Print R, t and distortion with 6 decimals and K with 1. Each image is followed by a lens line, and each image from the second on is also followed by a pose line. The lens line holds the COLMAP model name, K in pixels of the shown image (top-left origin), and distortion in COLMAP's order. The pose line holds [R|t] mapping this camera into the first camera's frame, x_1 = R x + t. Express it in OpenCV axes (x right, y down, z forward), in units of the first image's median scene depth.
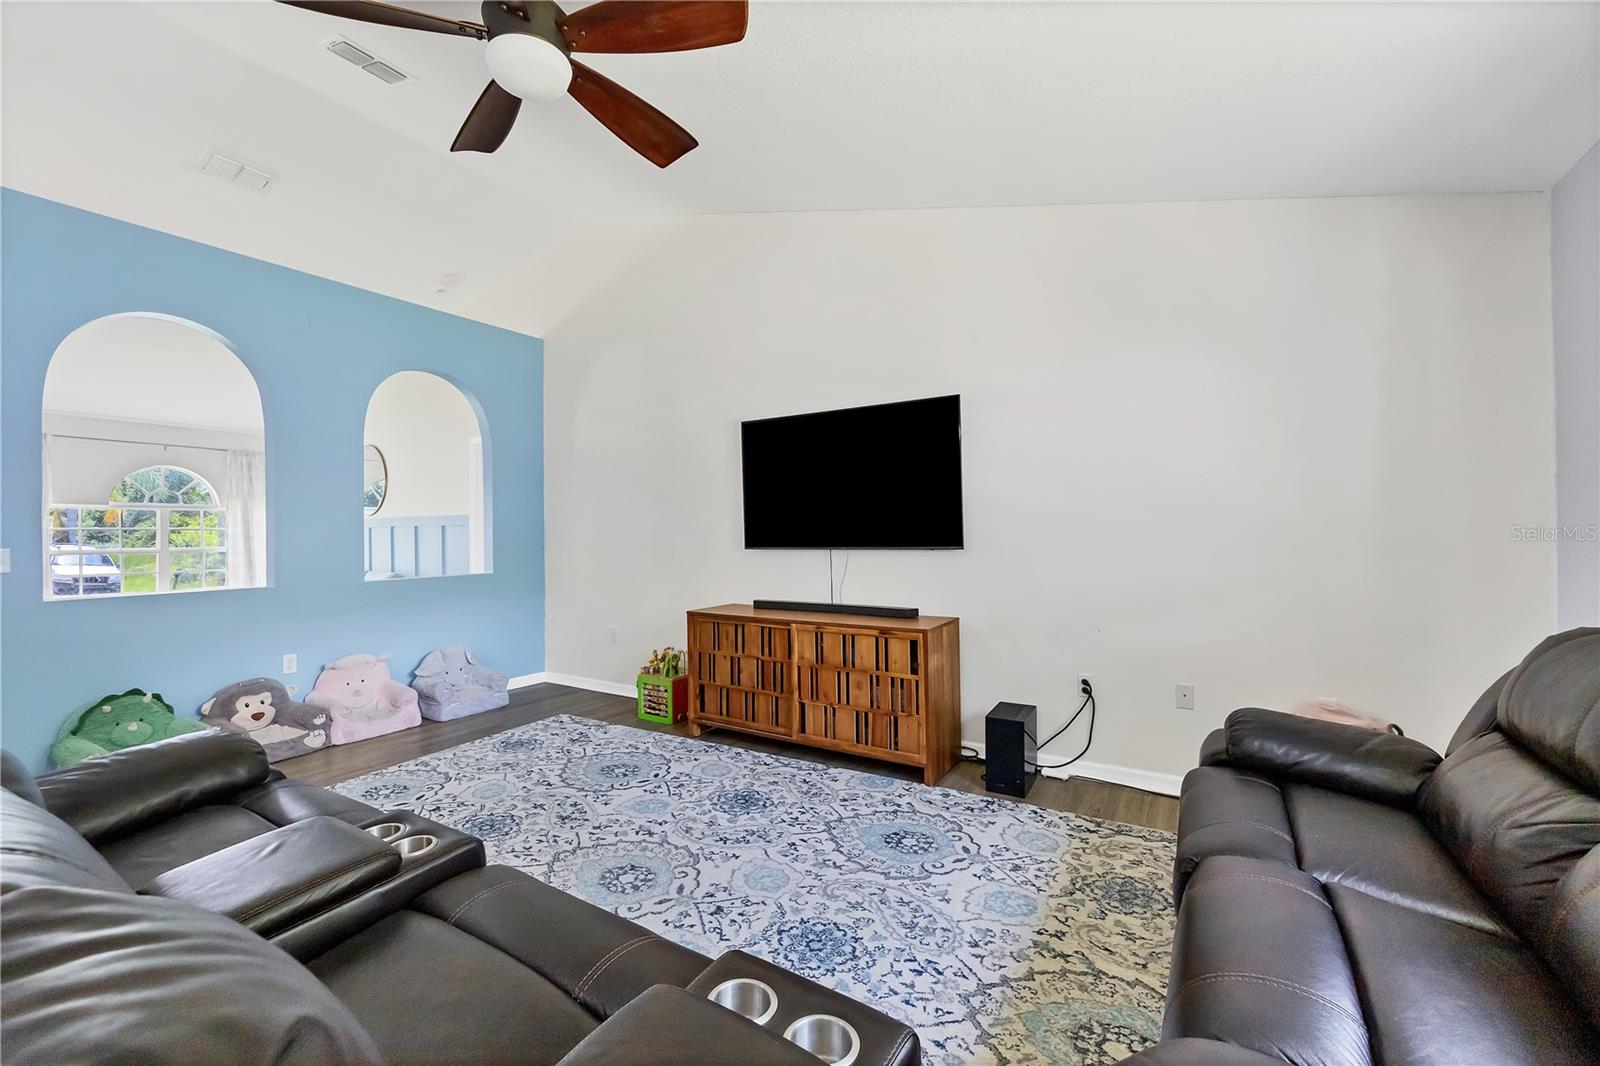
lens RADIAL K [[653.6, 0, 793.7], [0, 653.6, 522.4], [0, 0, 1]] dist [-0.003642, -0.000199]
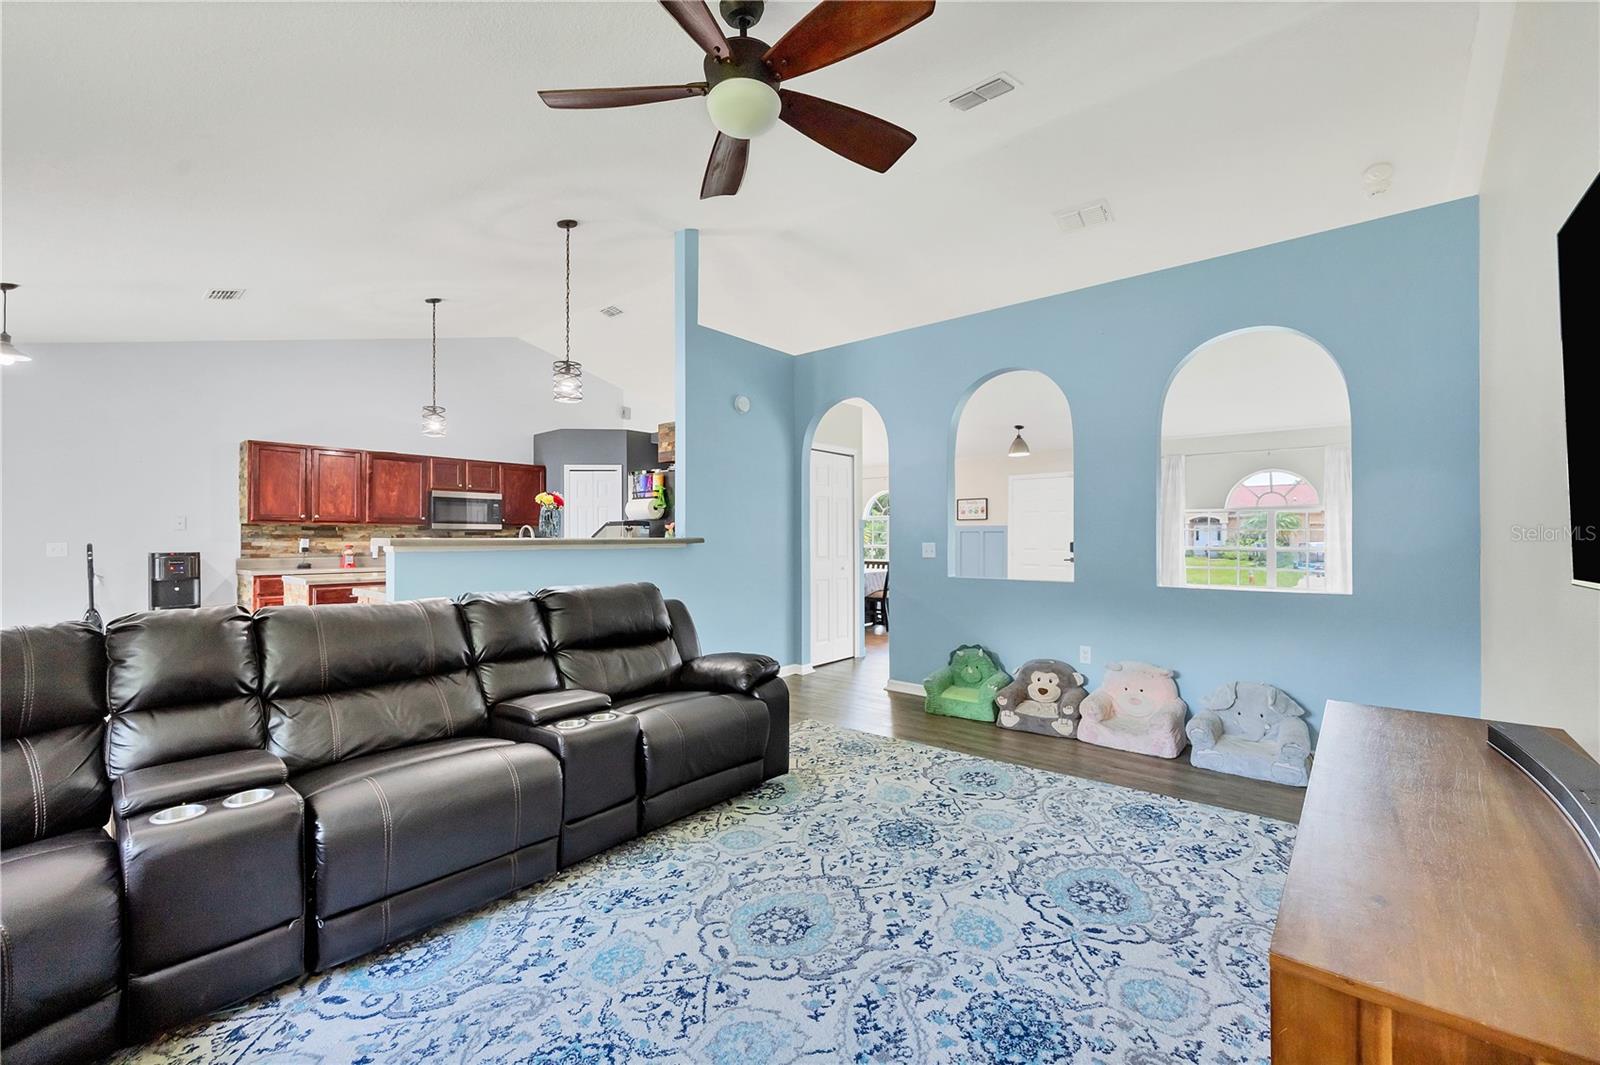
lens RADIAL K [[653.6, 0, 799.0], [0, 653.6, 539.4], [0, 0, 1]] dist [-0.003642, -0.000199]
pose [[-0.143190, 0.013011, -0.989610, 0.428206], [0.015379, 0.999822, 0.010920, 0.006802], [0.989576, -0.013655, -0.143365, 0.805023]]
